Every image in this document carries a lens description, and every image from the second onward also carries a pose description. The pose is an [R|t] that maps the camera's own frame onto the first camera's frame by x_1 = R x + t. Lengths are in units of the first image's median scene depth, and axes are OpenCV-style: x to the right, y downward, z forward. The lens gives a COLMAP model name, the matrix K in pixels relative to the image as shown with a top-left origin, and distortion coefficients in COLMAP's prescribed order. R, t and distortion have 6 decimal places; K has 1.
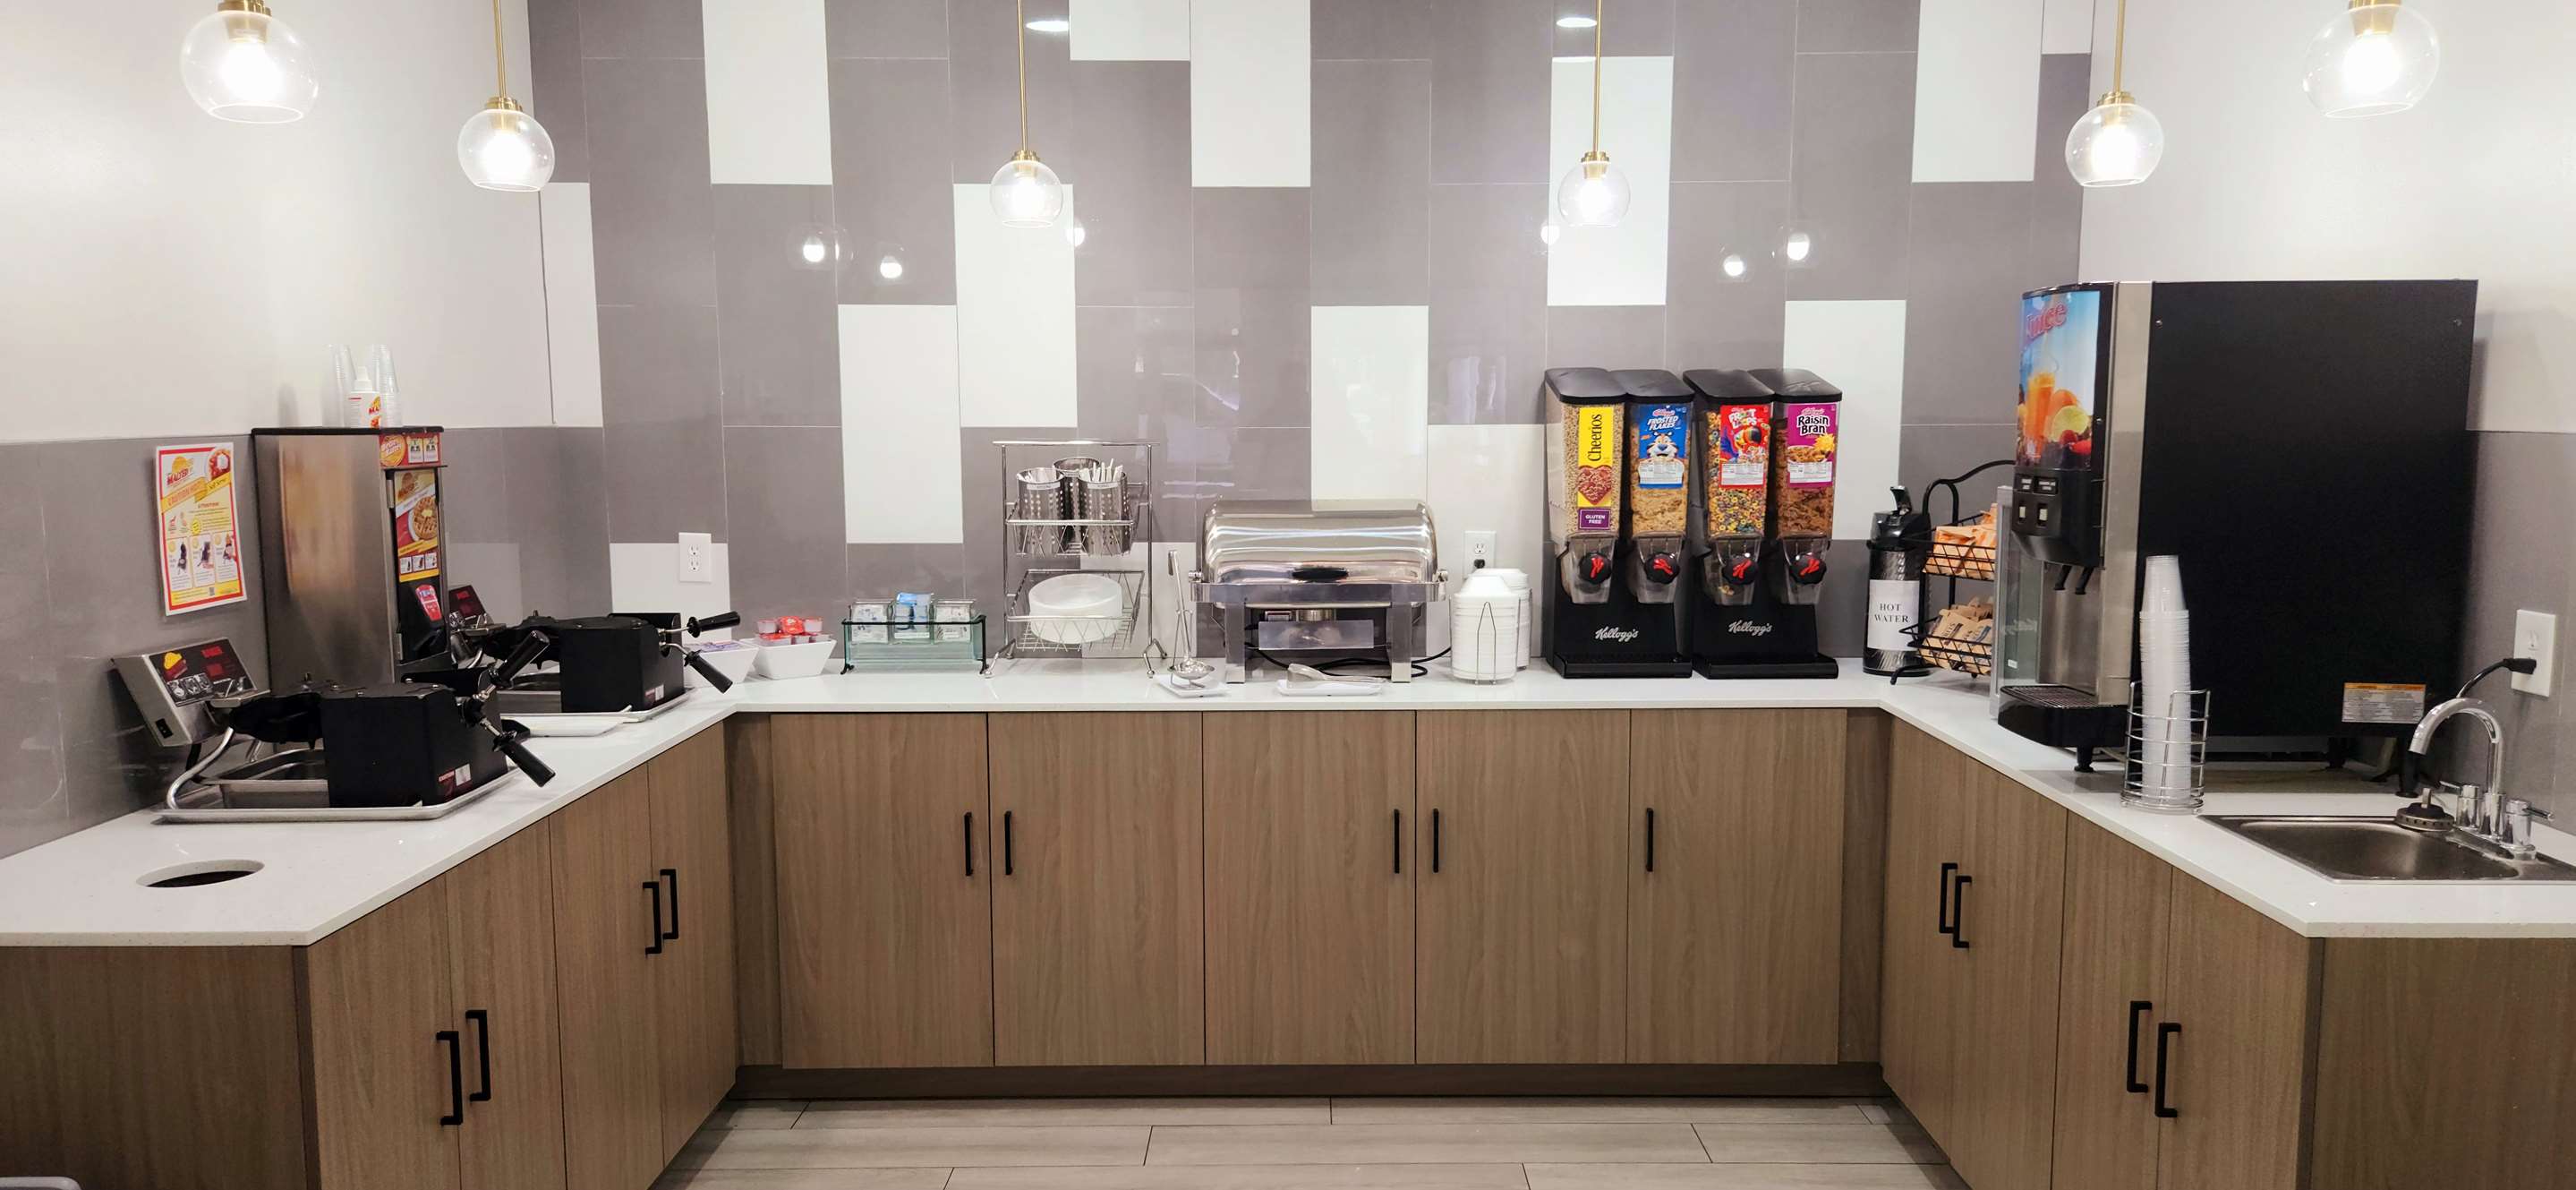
lens RADIAL K [[1718.8, 0, 1283.2], [0, 1718.8, 591.3], [0, 0, 1]] dist [0.029950, -0.023356]
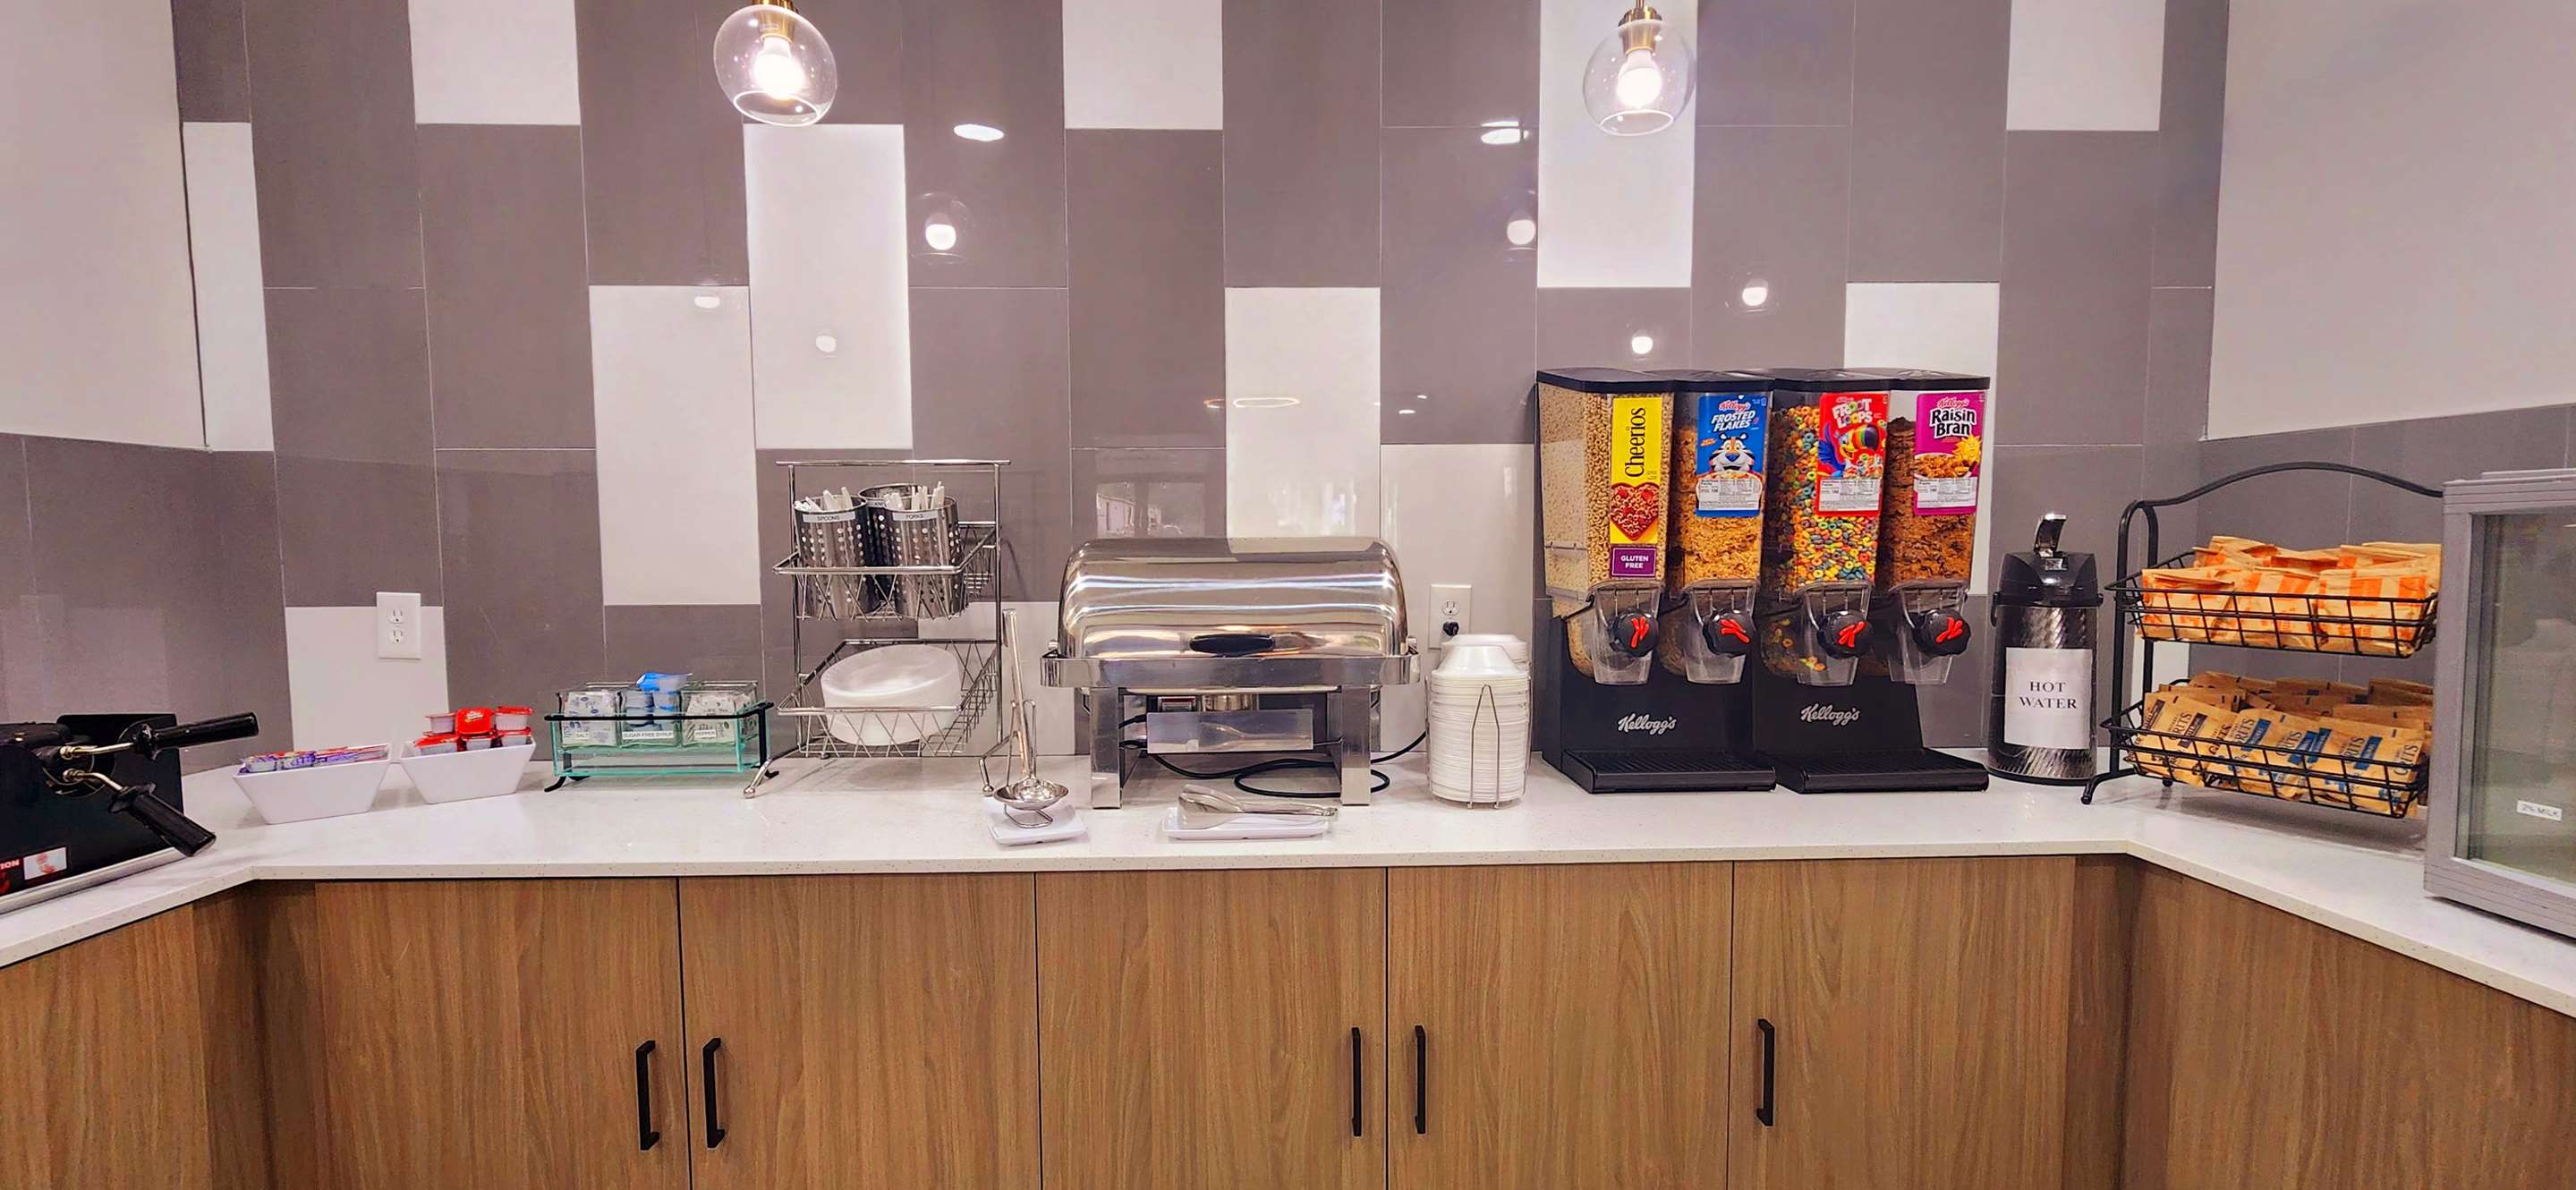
lens RADIAL K [[1053.5, 0, 1273.9], [0, 1053.5, 588.0], [0, 0, 1]] dist [0.000443, 0.000815]
pose [[0.999509, -0.003507, 0.031133, 0.024147], [0.005410, 0.998107, -0.061256, -0.006467], [-0.030859, 0.061394, 0.997636, 0.581177]]
